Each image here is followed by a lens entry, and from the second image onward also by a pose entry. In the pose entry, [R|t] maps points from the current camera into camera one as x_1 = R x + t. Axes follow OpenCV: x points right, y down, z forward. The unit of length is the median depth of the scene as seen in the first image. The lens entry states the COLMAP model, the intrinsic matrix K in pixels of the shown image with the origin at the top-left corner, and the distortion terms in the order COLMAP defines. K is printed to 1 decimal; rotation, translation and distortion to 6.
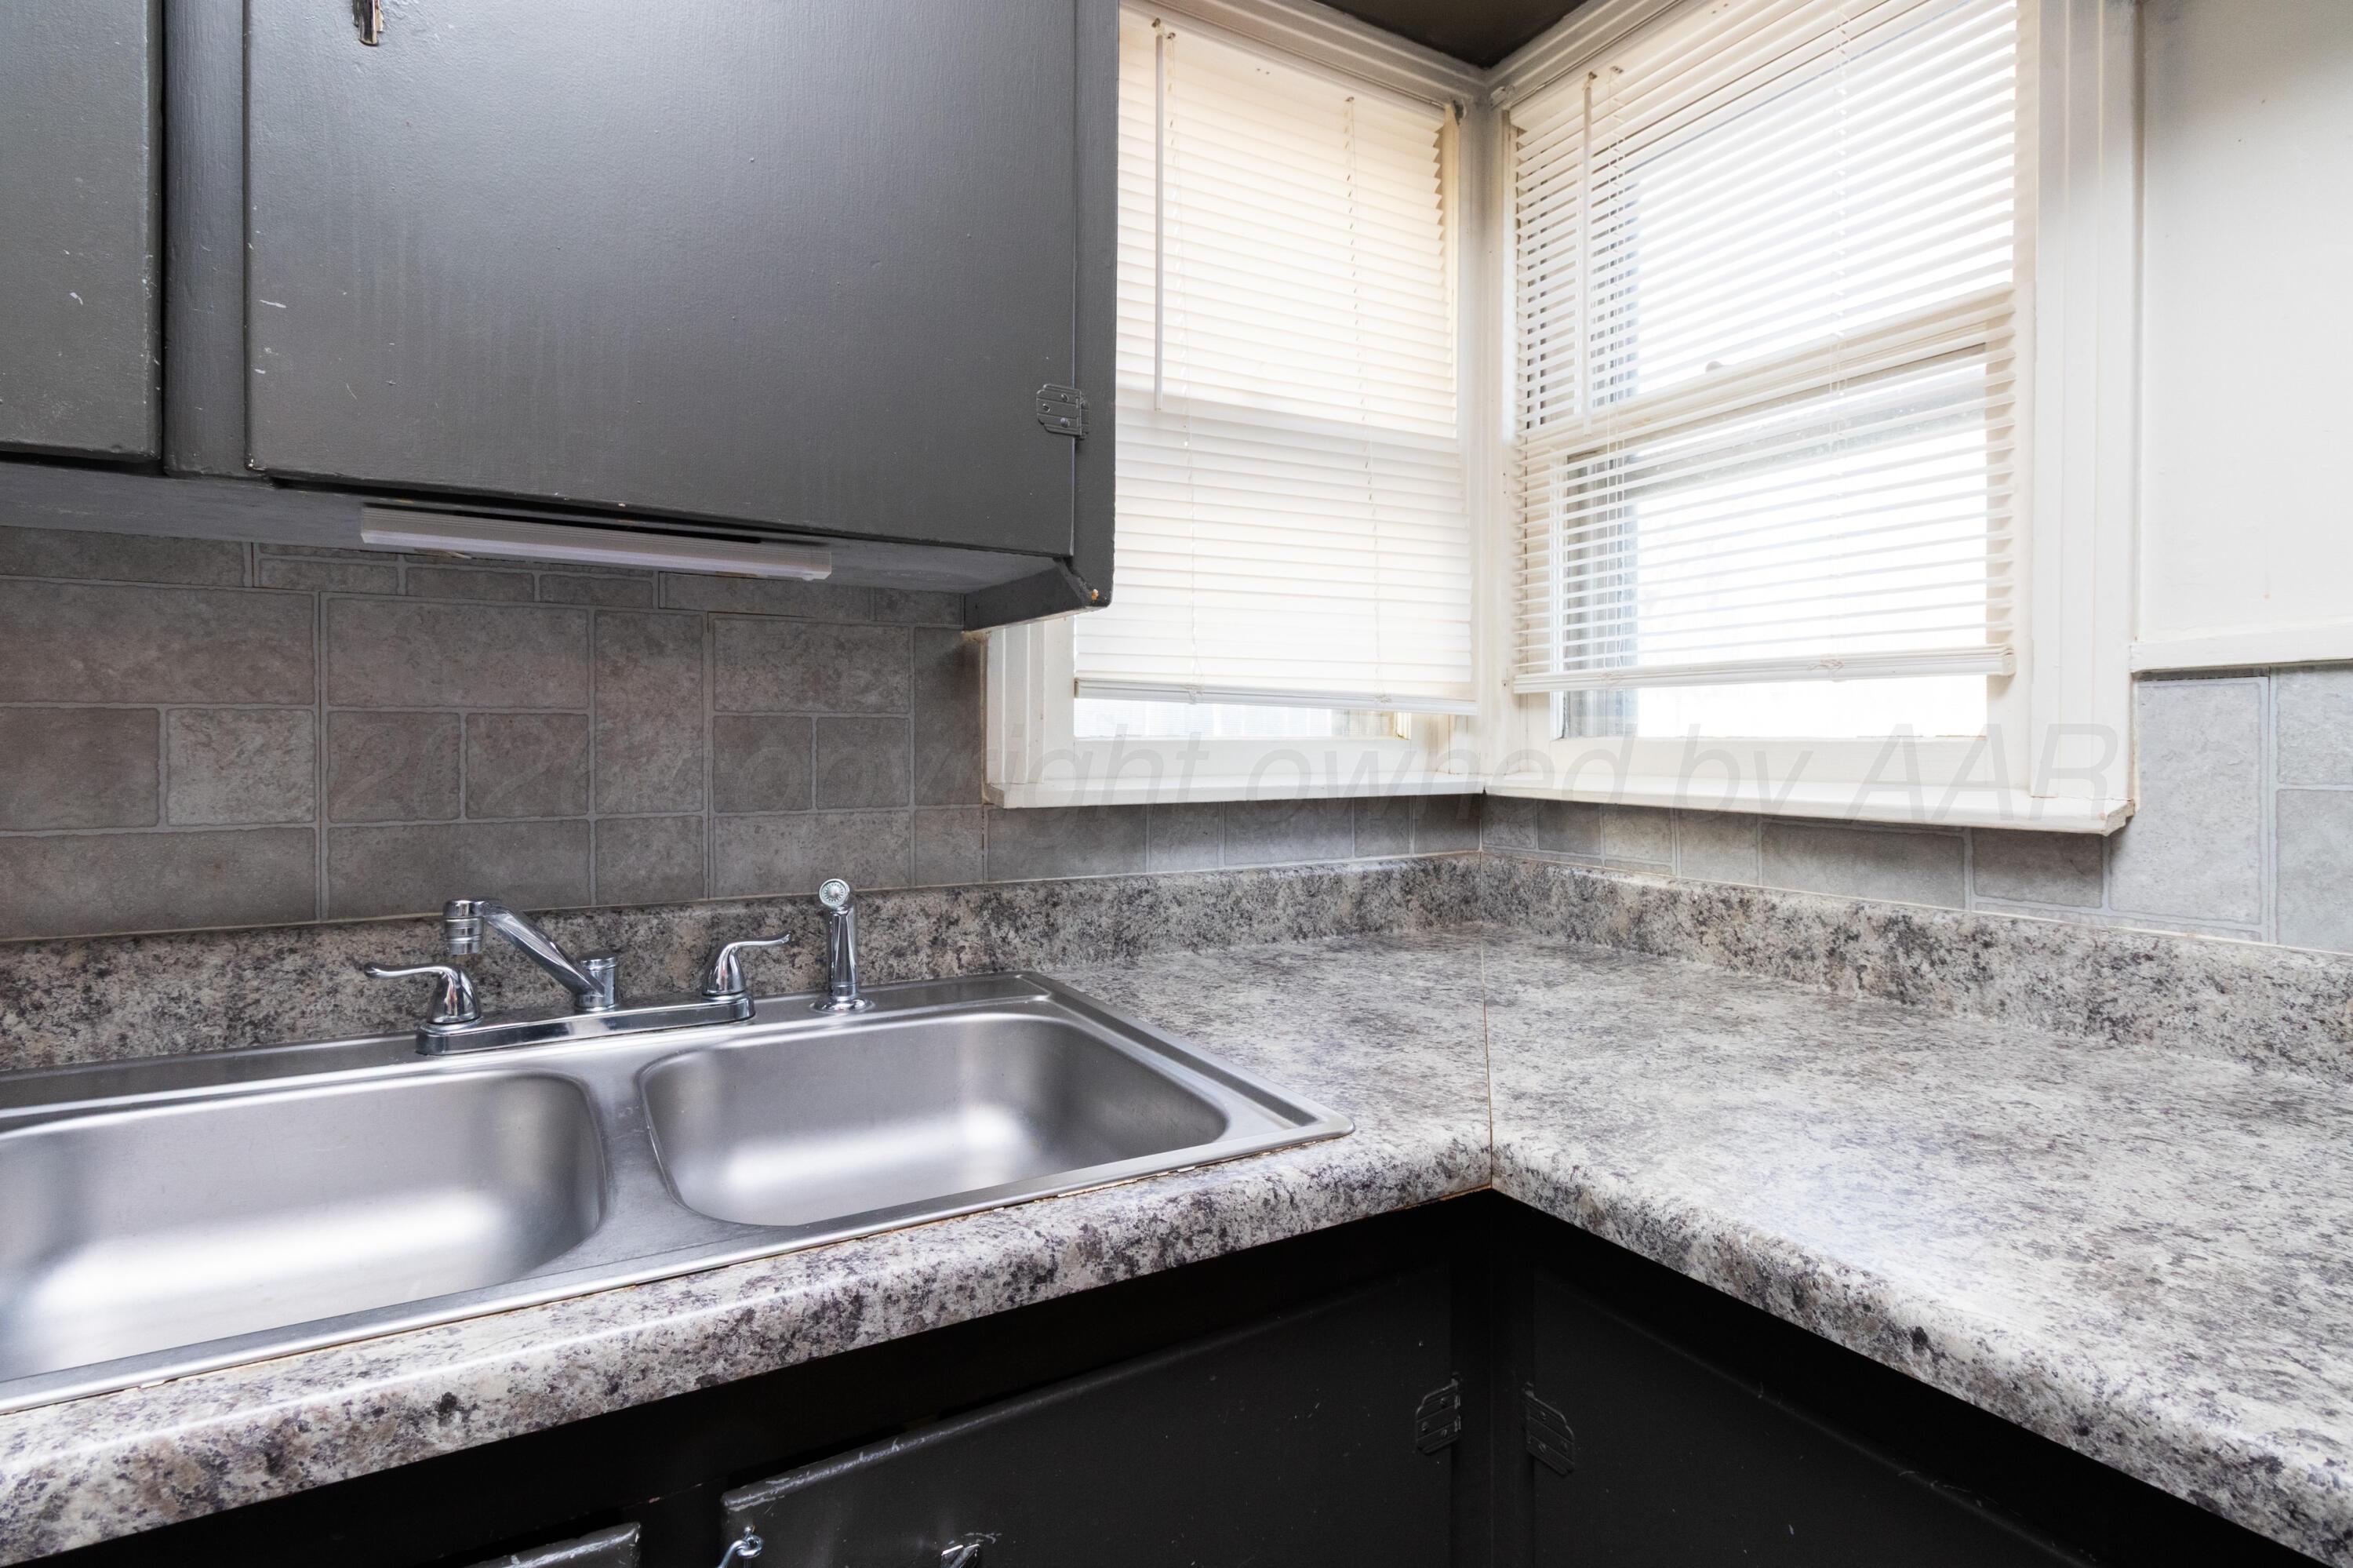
lens RADIAL K [[1088.9, 0, 1199.2], [0, 1088.9, 742.9], [0, 0, 1]] dist [0.003640, -0.002714]
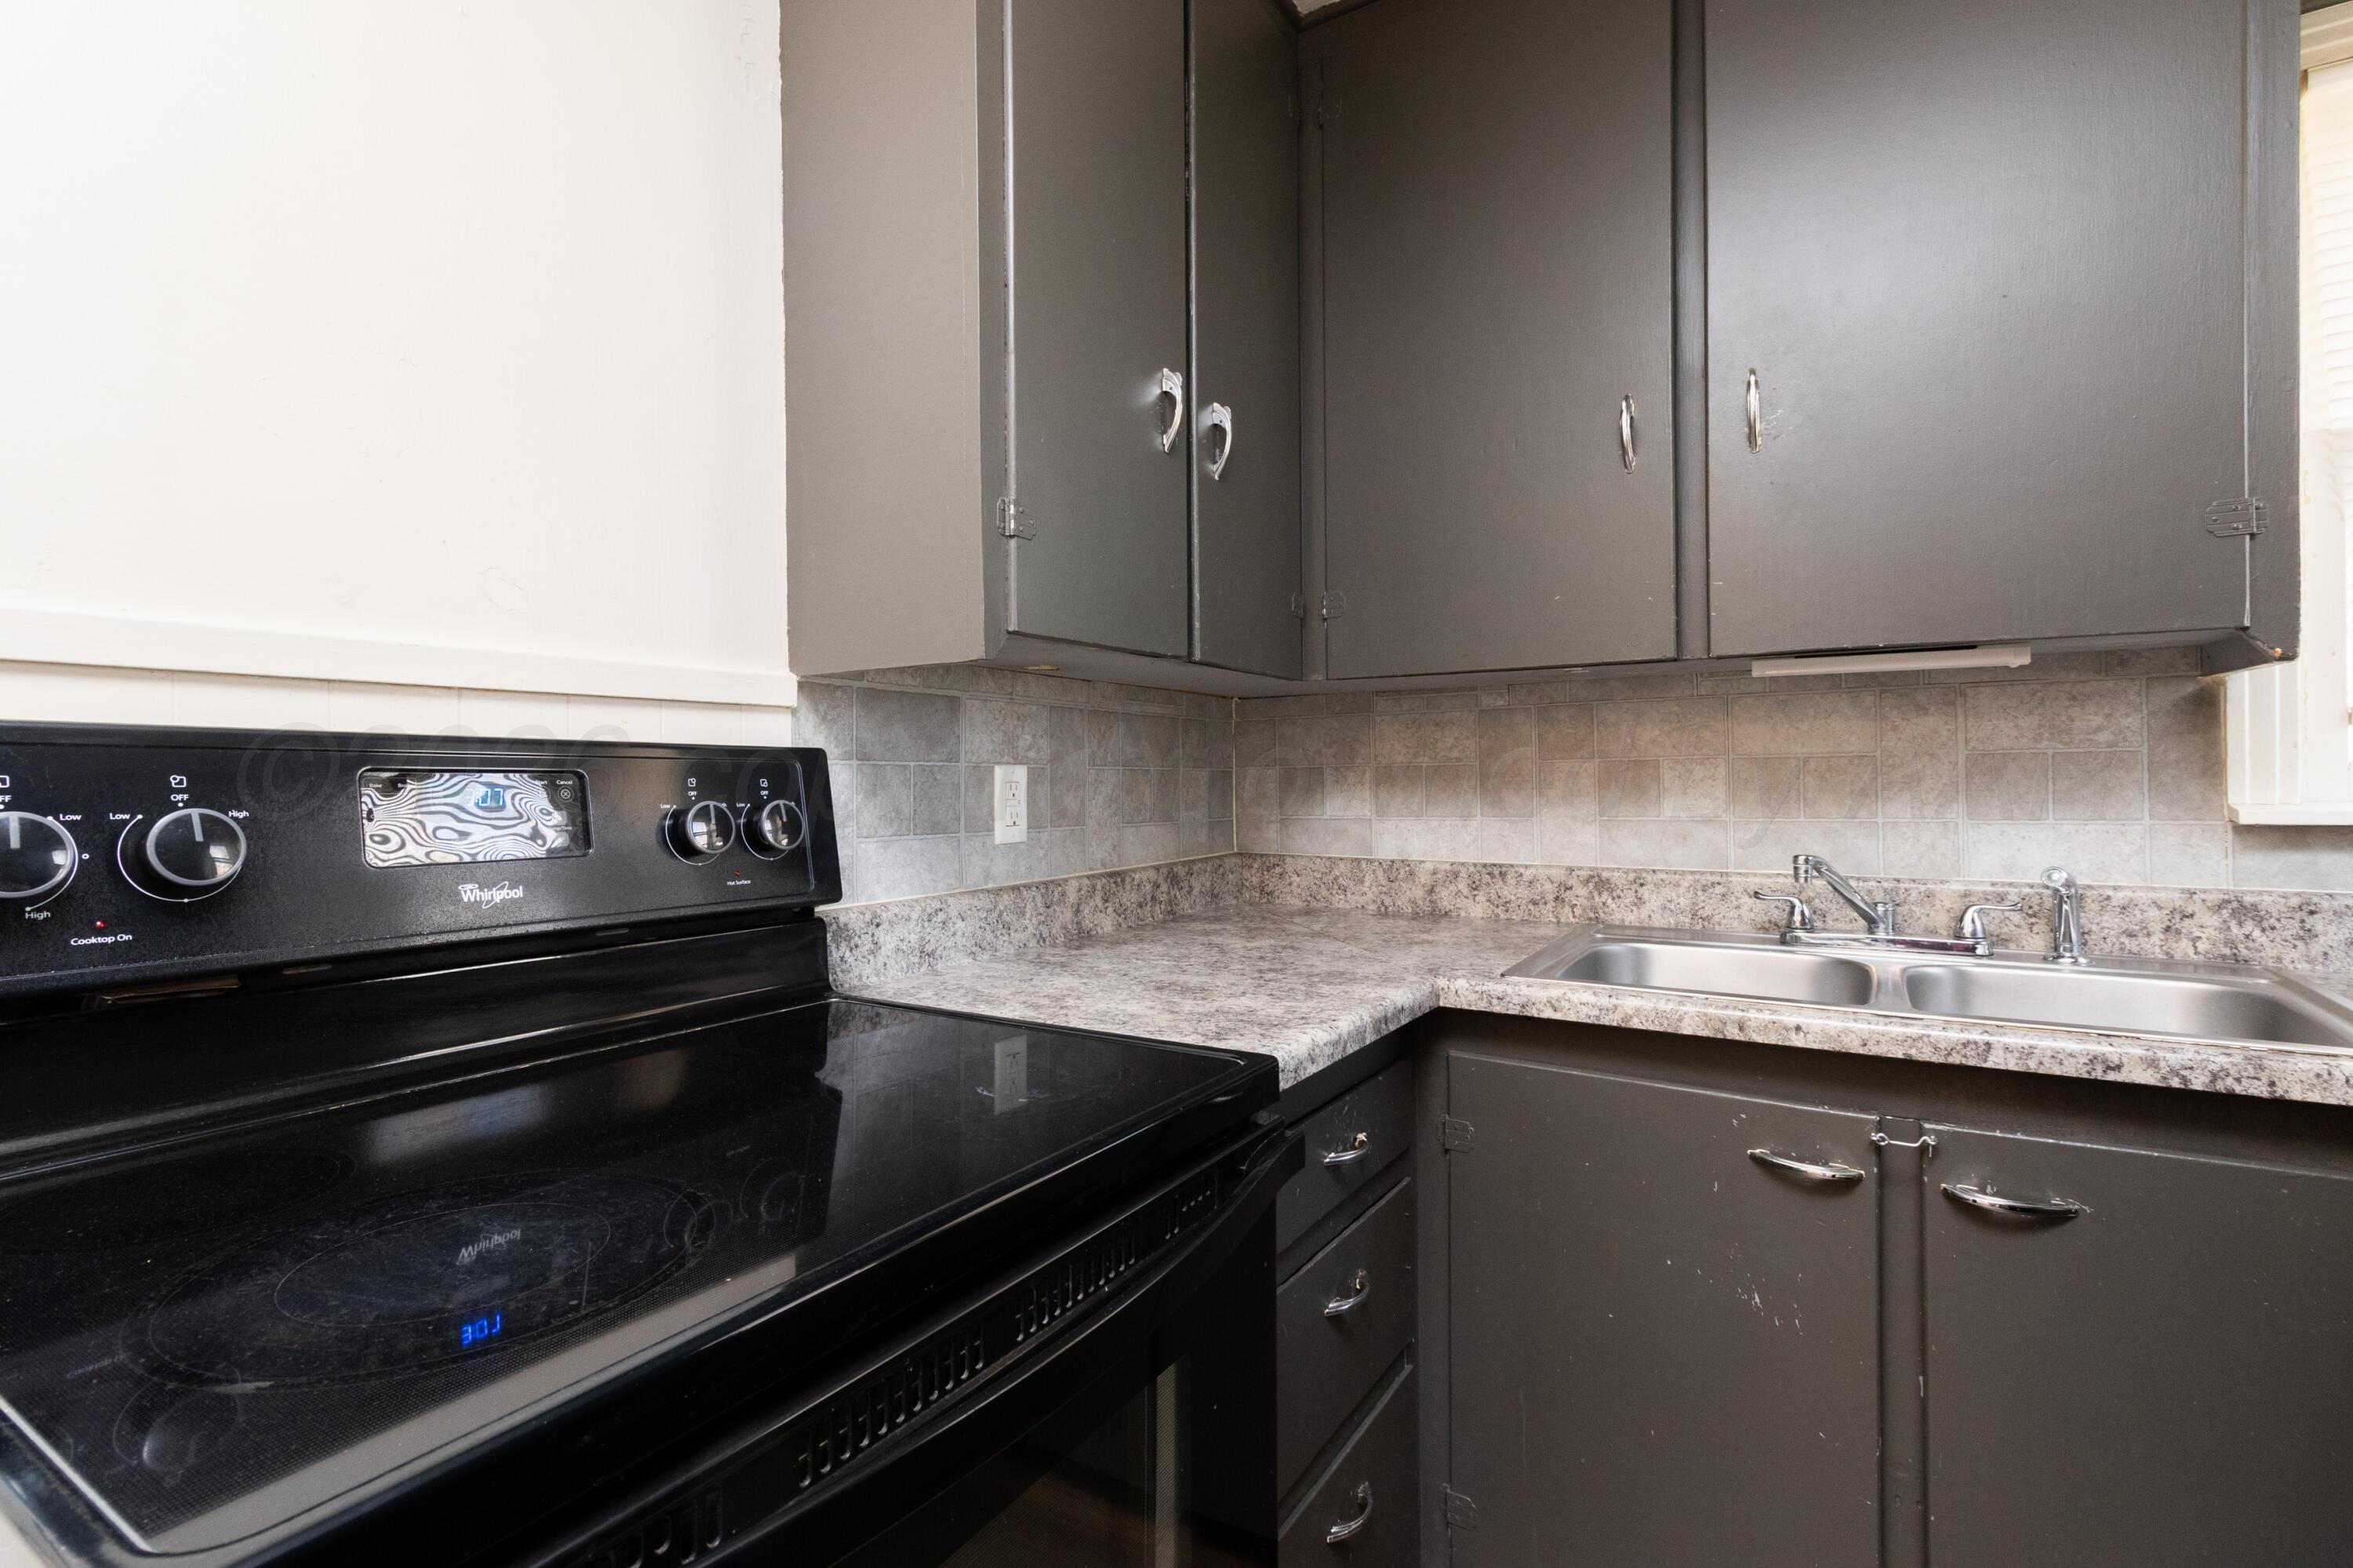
lens RADIAL K [[1088.9, 0, 1162.9], [0, 1088.9, 775.8], [0, 0, 1]] dist [0.003640, -0.002714]
pose [[0.428731, -0.010608, -0.903370, 0.467683], [0.014371, 0.999885, -0.004921, -0.004252], [0.903318, -0.010872, 0.428834, -0.680645]]
